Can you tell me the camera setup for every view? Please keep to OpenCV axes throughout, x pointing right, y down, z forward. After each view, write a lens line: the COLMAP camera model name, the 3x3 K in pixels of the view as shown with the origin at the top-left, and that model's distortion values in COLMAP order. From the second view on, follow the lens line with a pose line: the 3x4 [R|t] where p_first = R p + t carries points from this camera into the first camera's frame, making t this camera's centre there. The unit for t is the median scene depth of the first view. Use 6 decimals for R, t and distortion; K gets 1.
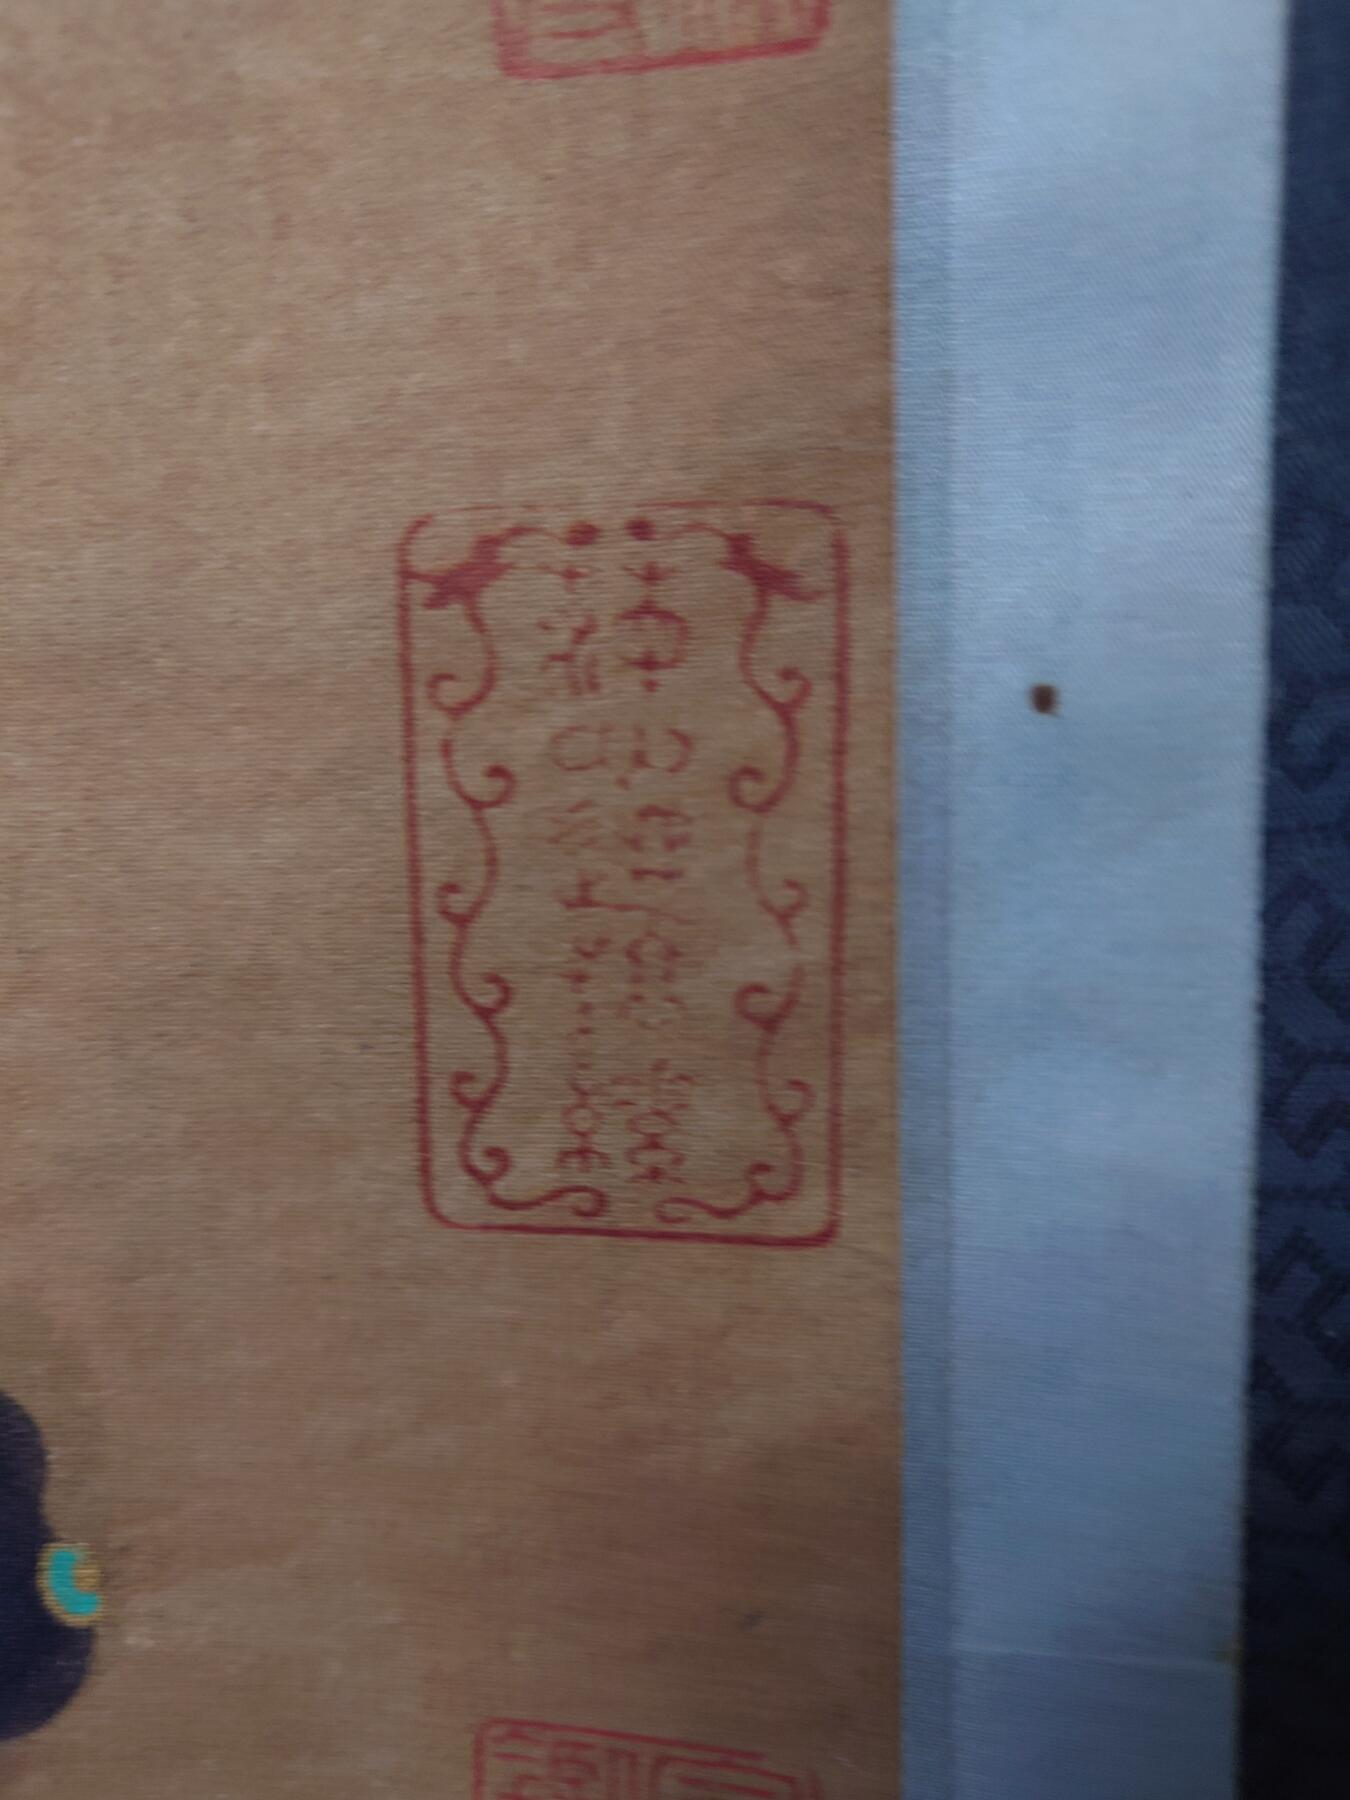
lens RADIAL K [[1406.2, 0, 673.1], [0, 1406.2, 897.5], [0, 0, 1]] dist [0.003394, 0.004862]
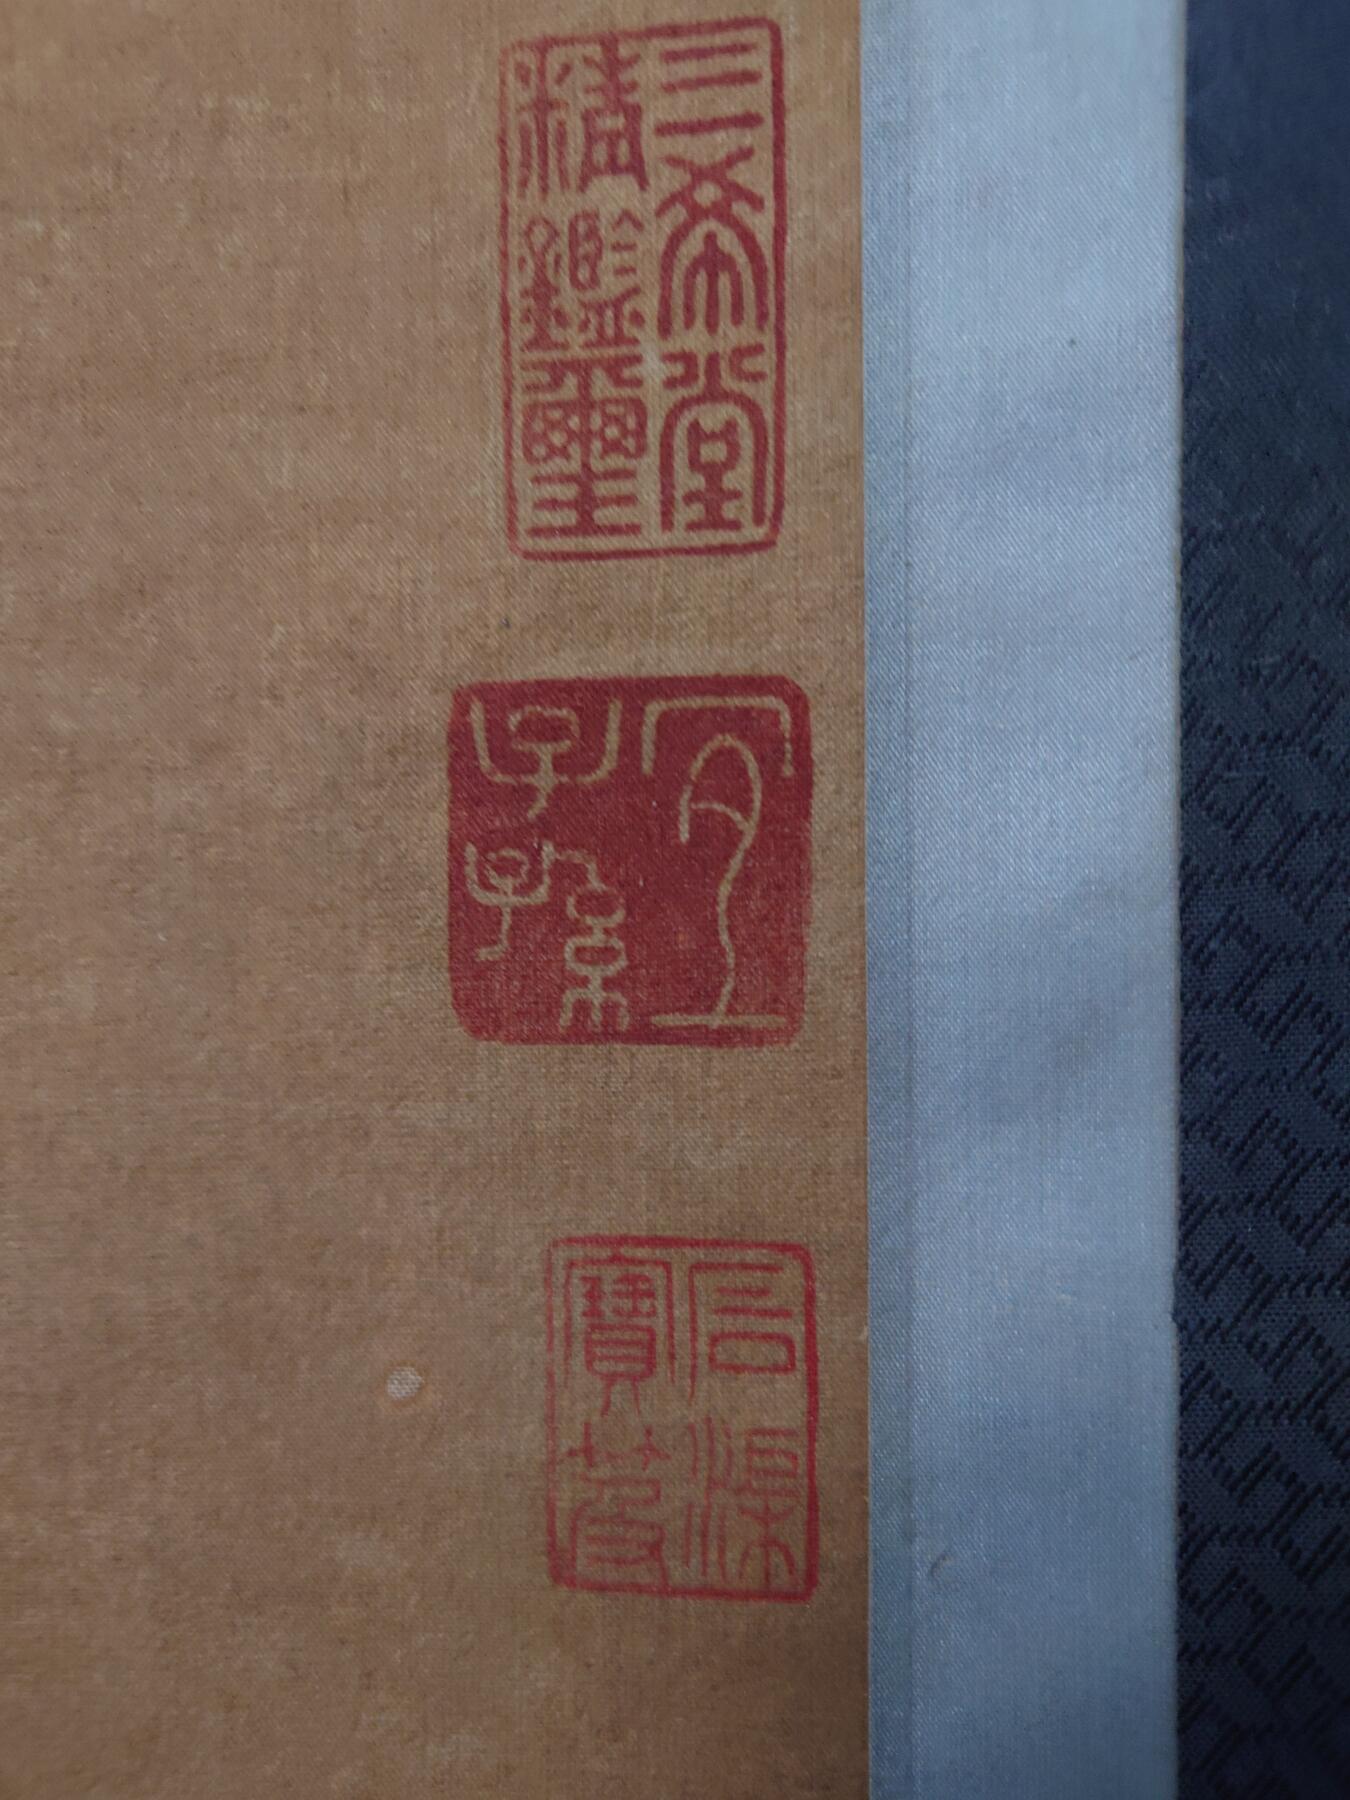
lens RADIAL K [[1265.1, 0, 675.7], [0, 1265.1, 898.6], [0, 0, 1]] dist [0.012397, 0.005149]
pose [[0.999743, 0.010639, 0.020027, -0.041884], [-0.008881, 0.996264, -0.085899, -1.078143], [-0.020866, 0.085699, 0.996103, -0.164650]]
